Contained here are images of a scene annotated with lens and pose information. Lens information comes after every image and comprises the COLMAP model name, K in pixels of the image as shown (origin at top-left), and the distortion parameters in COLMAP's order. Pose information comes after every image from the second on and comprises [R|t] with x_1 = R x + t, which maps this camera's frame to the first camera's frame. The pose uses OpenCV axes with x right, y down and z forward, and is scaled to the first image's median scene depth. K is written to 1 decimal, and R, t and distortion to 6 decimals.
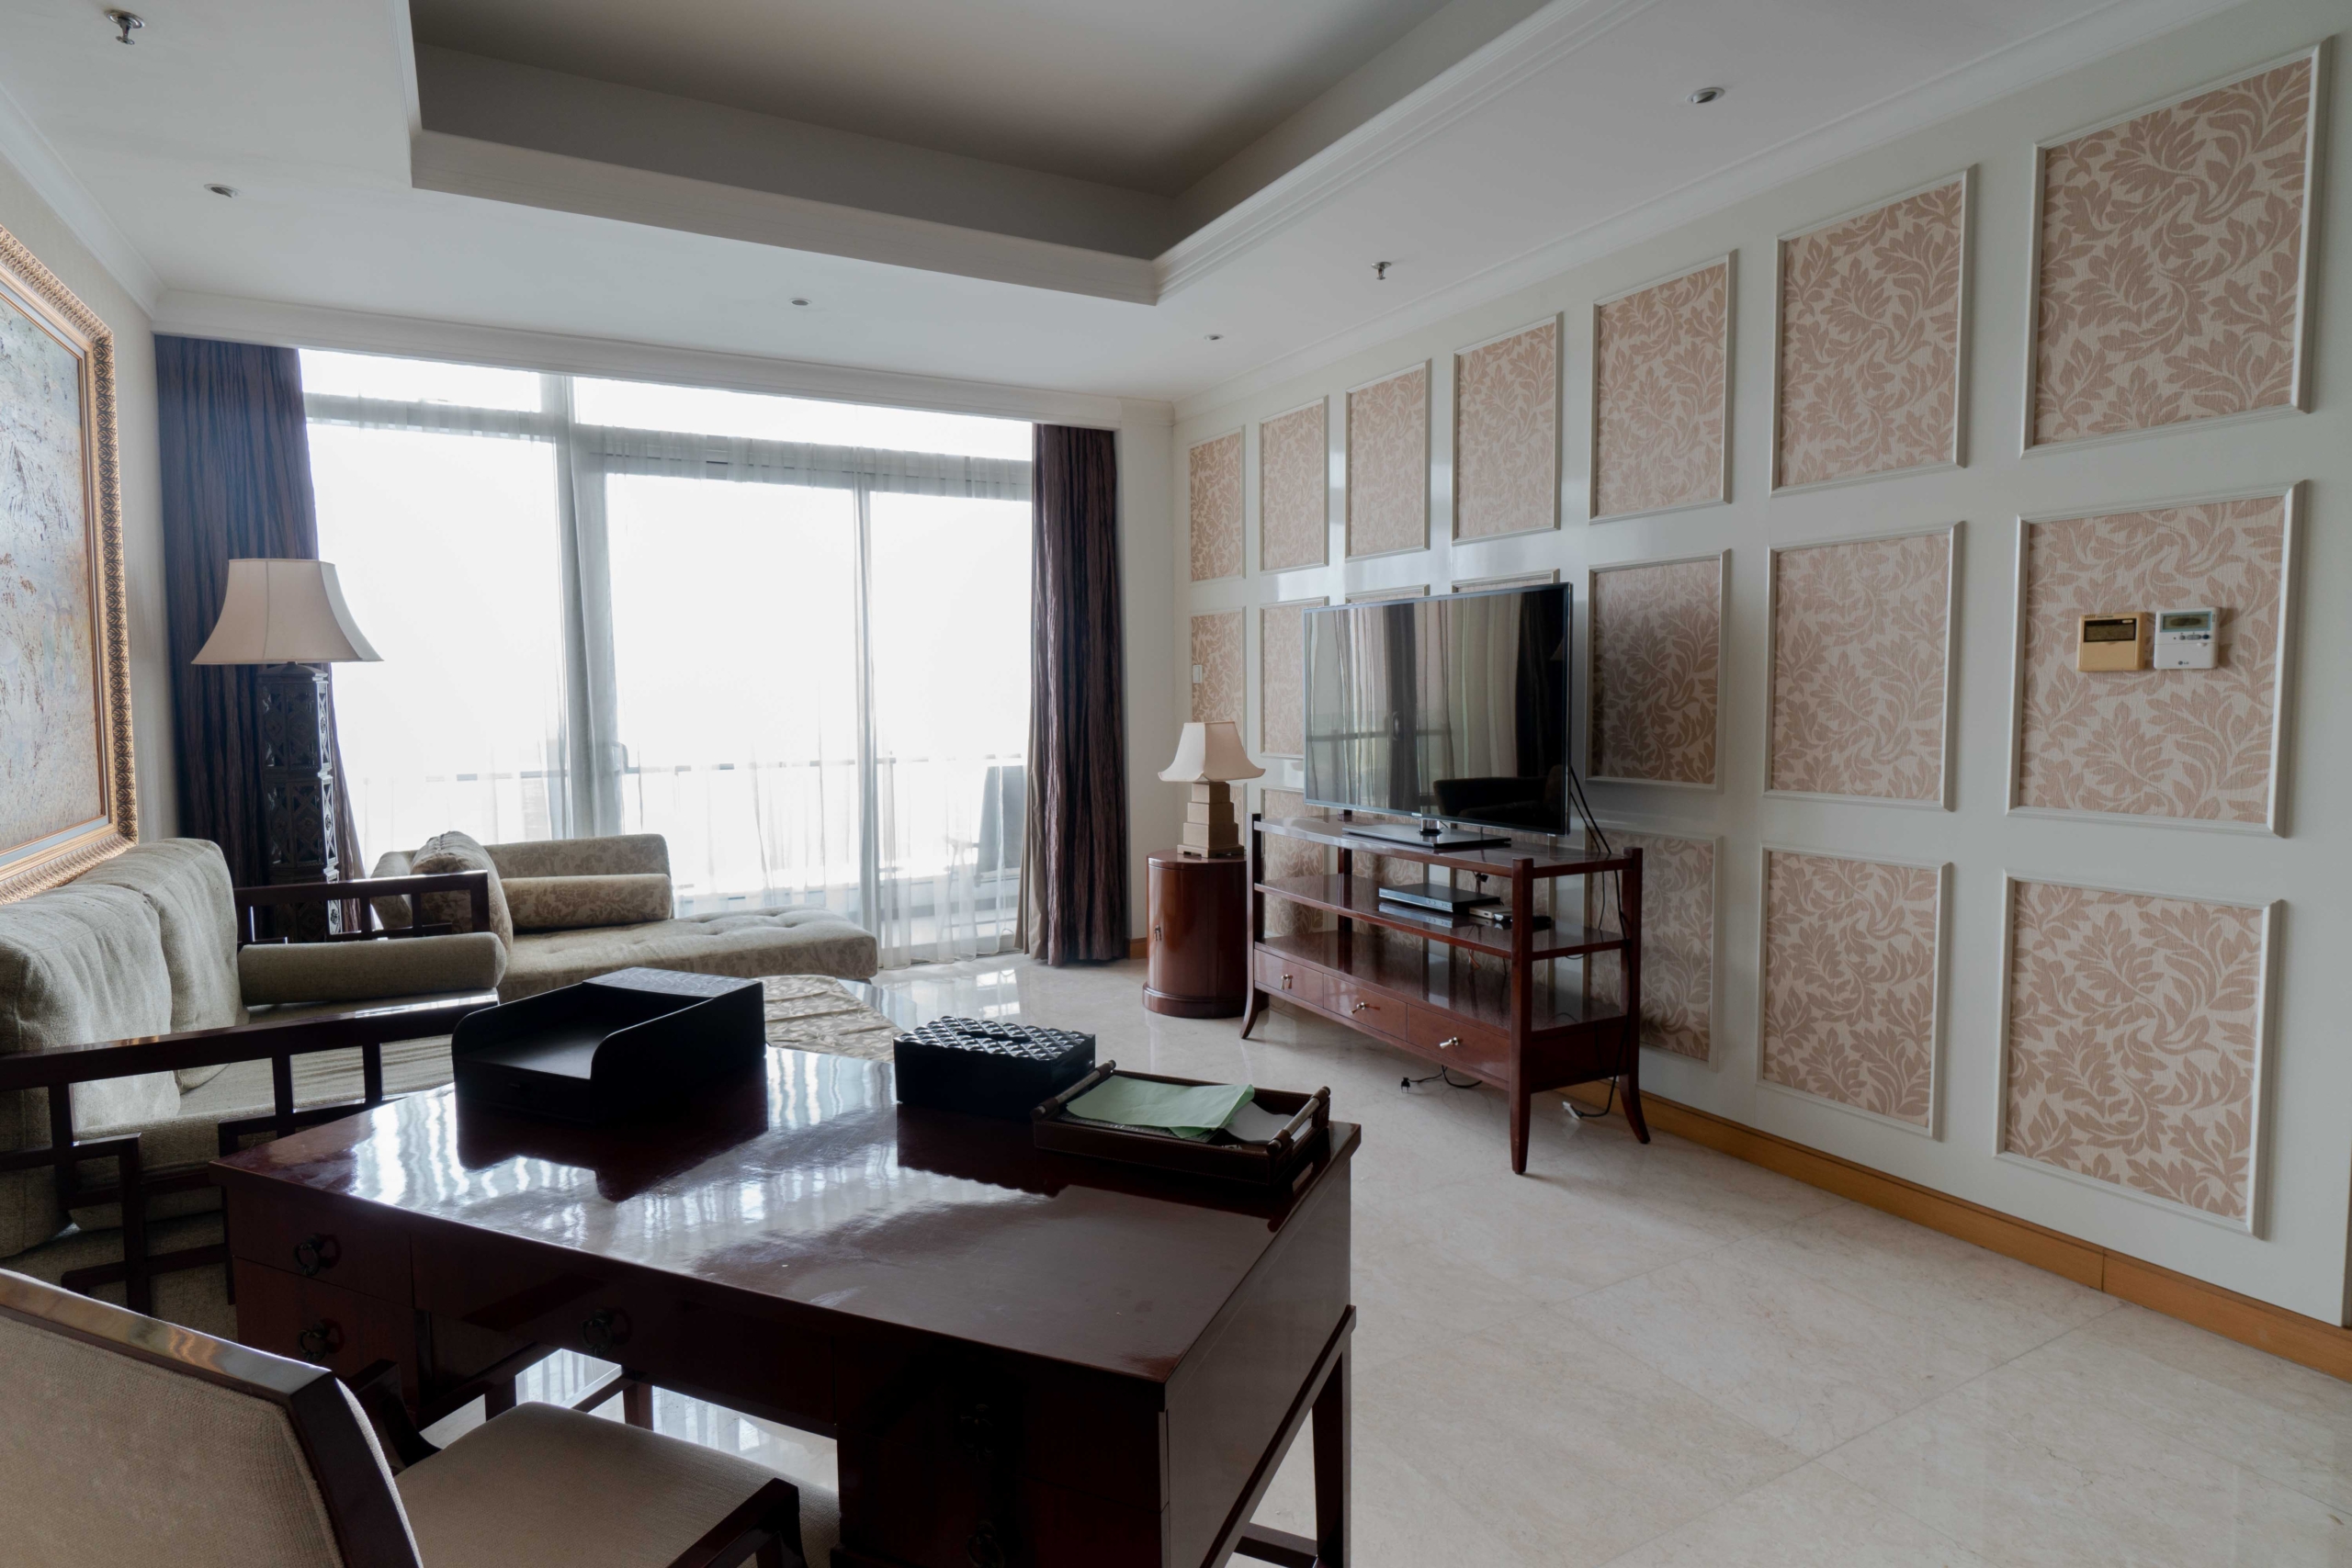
lens RADIAL K [[1248.1, 0, 1174.9], [0, 1248.1, 774.8], [0, 0, 1]] dist [-0.000629, 0.000891]
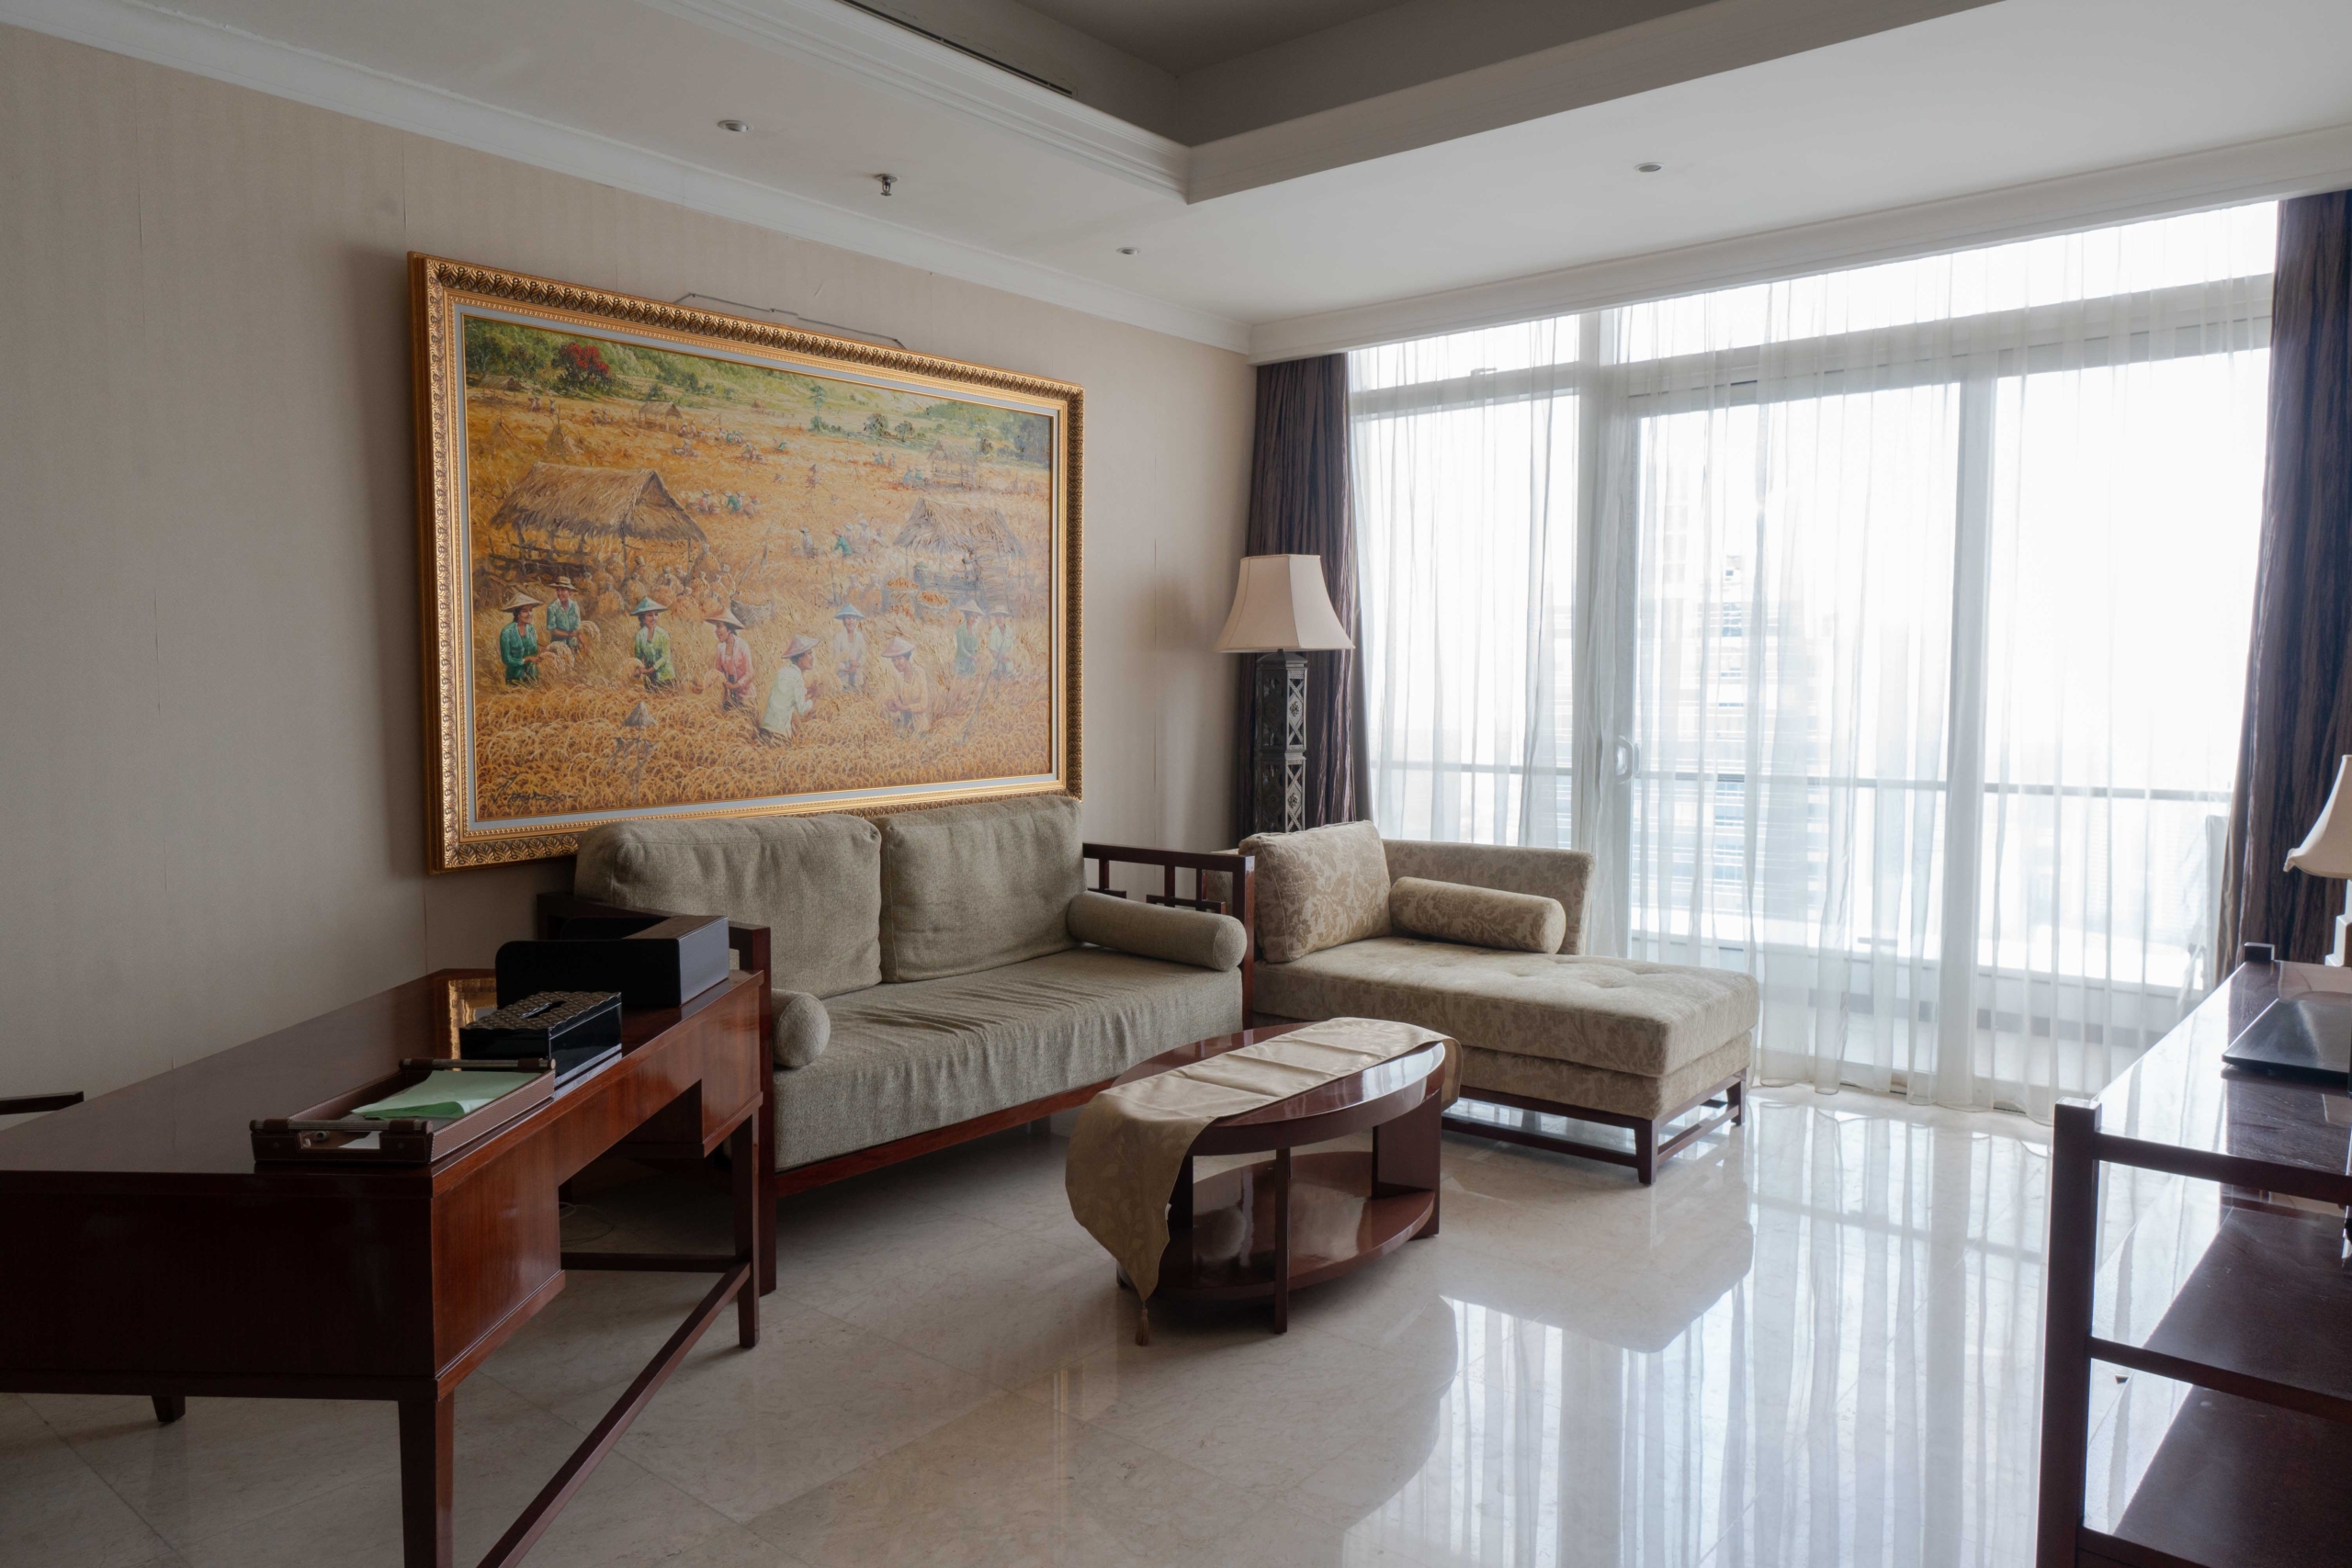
lens RADIAL K [[1588.3, 0, 1175.7], [0, 1588.3, 786.3], [0, 0, 1]] dist [-0.002279, -0.000152]
pose [[0.344096, 0.071715, -0.936192, 0.502623], [-0.070421, 0.996242, 0.050432, -0.032160], [0.936290, 0.048574, 0.347853, 0.397762]]
